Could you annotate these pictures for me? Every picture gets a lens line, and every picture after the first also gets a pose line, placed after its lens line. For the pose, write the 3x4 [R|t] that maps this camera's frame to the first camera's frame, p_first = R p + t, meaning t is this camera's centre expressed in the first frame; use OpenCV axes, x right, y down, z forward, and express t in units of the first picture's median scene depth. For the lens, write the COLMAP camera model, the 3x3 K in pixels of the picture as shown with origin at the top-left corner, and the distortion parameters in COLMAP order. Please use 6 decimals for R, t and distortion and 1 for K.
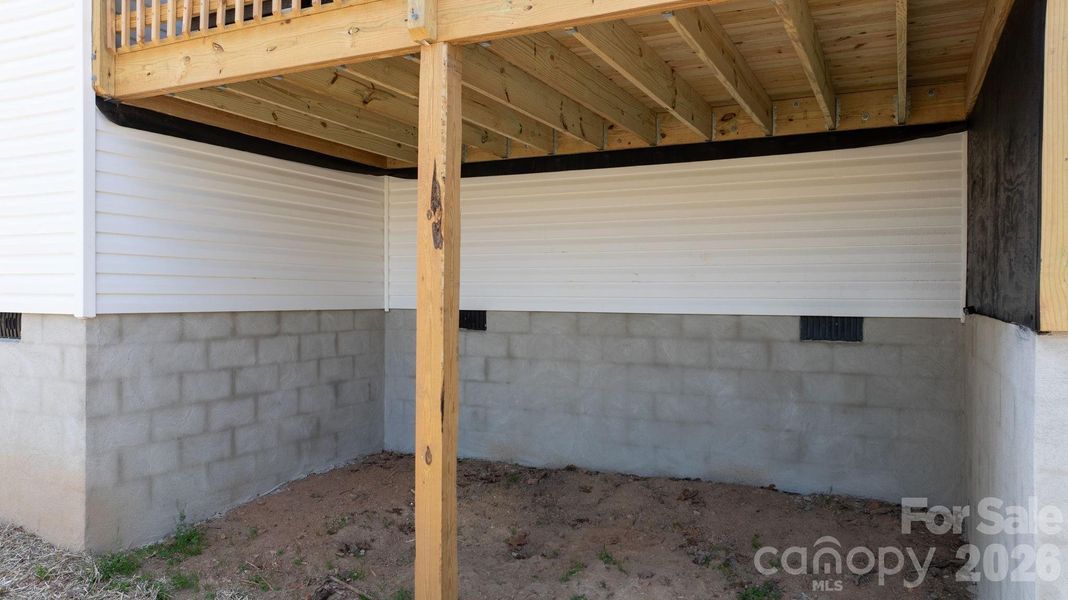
lens RADIAL K [[751.4, 0, 534.0], [0, 751.4, 294.2], [0, 0, 1]] dist [-0.020737, 0.008112]
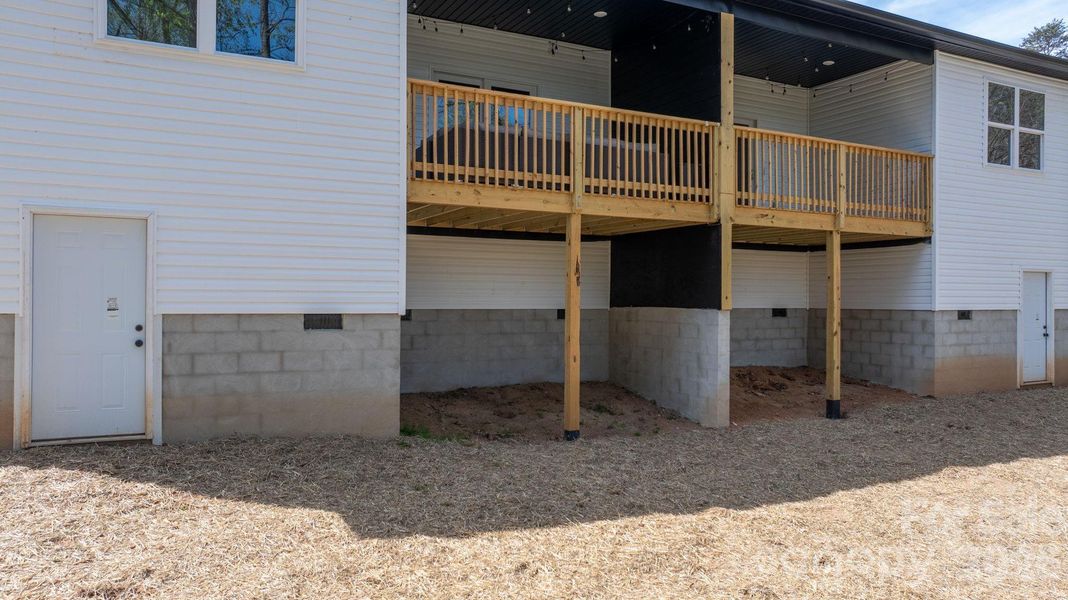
lens RADIAL K [[751.4, 0, 535.7], [0, 751.4, 303.7], [0, 0, 1]] dist [-0.020737, 0.008112]
pose [[0.589289, -0.010193, 0.807858, -1.534585], [-0.001872, 0.999900, 0.013982, -0.020453], [-0.807920, -0.009752, 0.589212, -0.336569]]
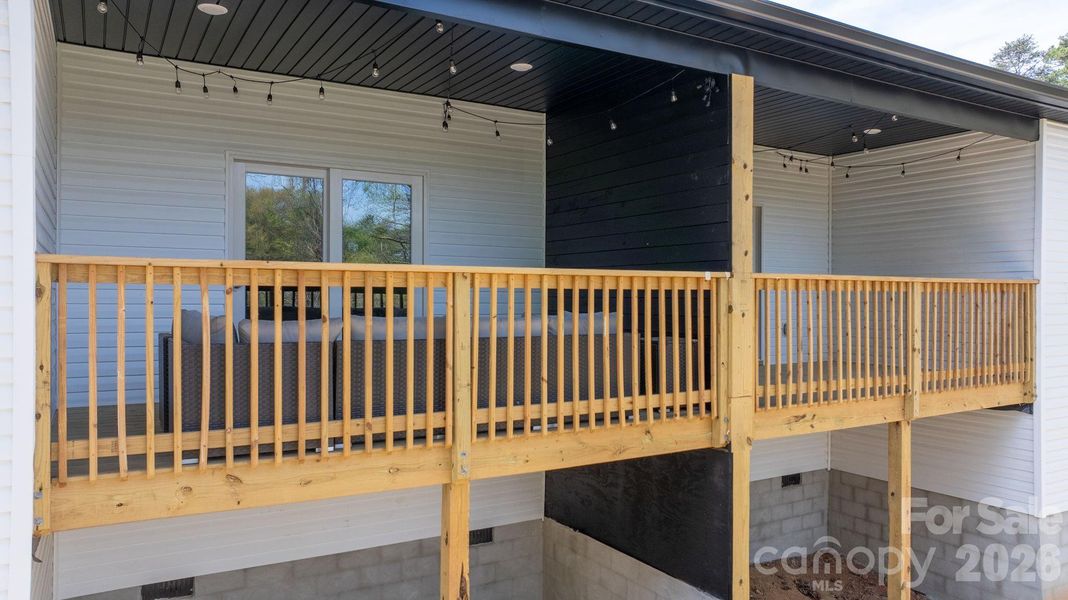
lens RADIAL K [[751.4, 0, 535.5], [0, 751.4, 296.7], [0, 0, 1]] dist [-0.020737, 0.008112]
pose [[0.545730, -0.003881, 0.837952, -0.762366], [-0.001862, 0.999981, 0.005844, -0.422676], [-0.837959, -0.004750, 0.545713, 0.060091]]
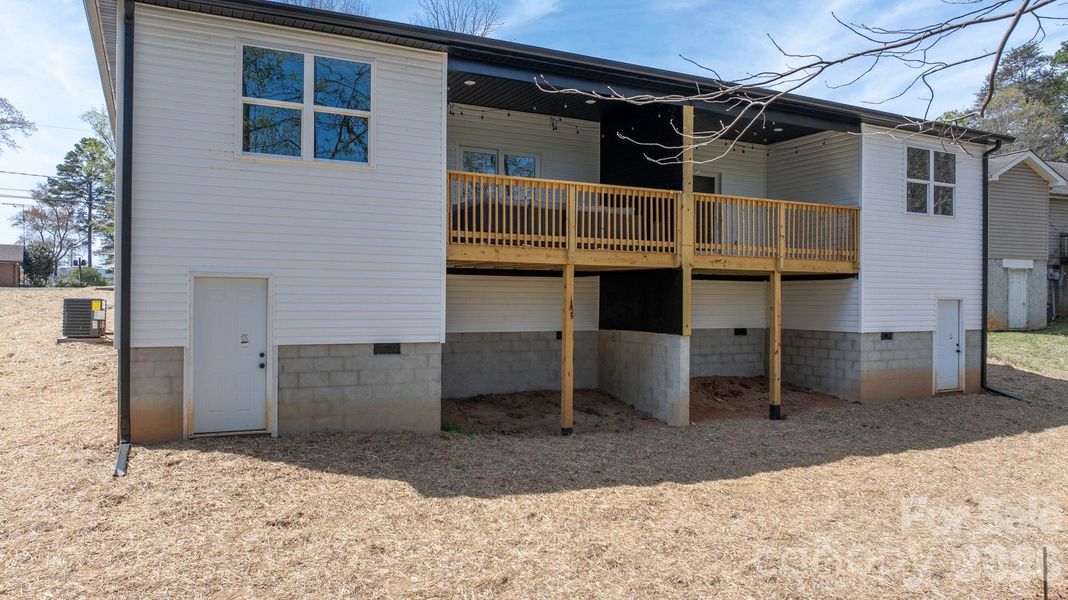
lens RADIAL K [[751.4, 0, 535.4], [0, 751.4, 300.7], [0, 0, 1]] dist [-0.020737, 0.008112]
pose [[0.589988, -0.005067, 0.807396, -1.994257], [-0.004140, 0.999948, 0.009301, -0.113672], [-0.807401, -0.008830, 0.589937, -0.657600]]
